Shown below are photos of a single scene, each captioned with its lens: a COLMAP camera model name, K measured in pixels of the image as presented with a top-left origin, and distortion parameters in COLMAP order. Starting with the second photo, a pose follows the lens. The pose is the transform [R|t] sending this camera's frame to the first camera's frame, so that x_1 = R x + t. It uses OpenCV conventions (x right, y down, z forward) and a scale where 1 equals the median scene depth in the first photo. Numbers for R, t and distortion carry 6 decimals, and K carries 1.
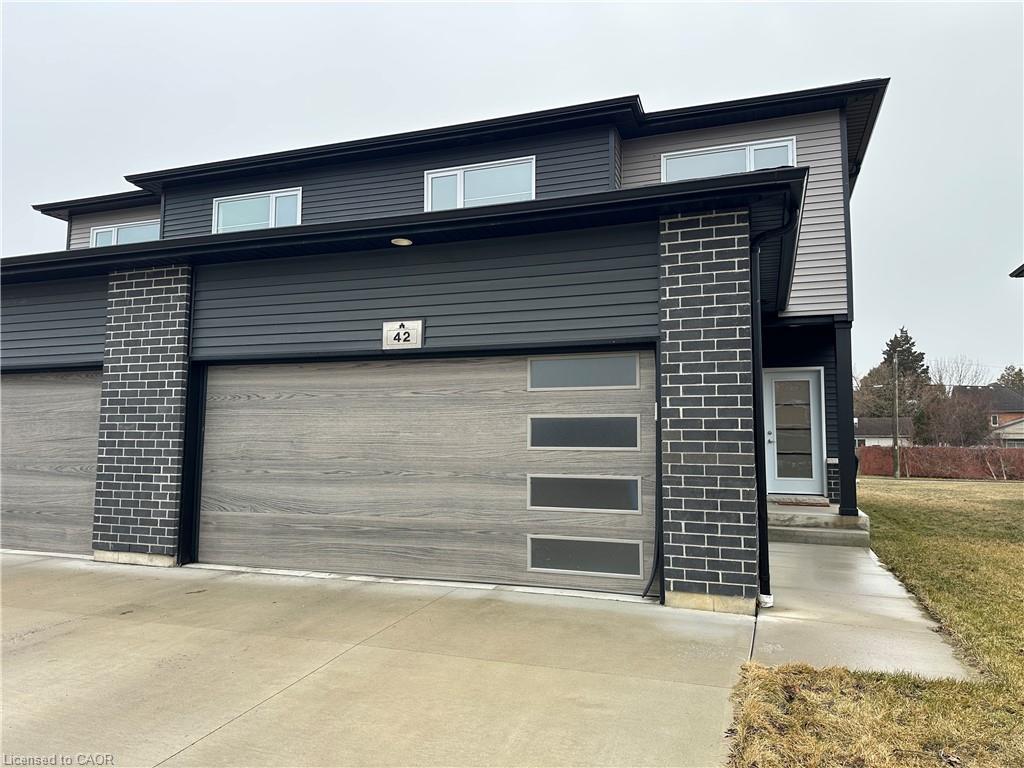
lens RADIAL K [[708.0, 0, 512.0], [0, 708.0, 384.0], [0, 0, 1]] dist [0.168647, -0.001029]
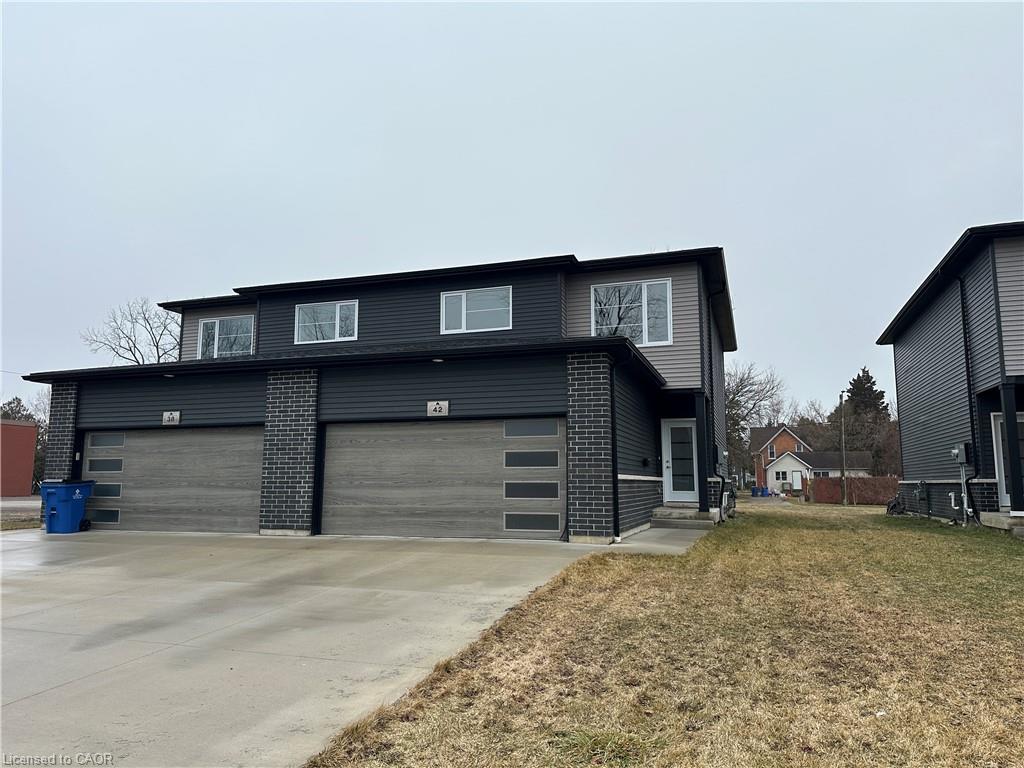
lens RADIAL K [[708.0, 0, 512.0], [0, 708.0, 384.0], [0, 0, 1]] dist [0.168647, -0.001029]
pose [[0.999907, -0.004070, 0.013023, 0.017229], [0.004700, 0.998802, -0.048709, -0.036377], [-0.012809, 0.048766, 0.998728, -0.792438]]
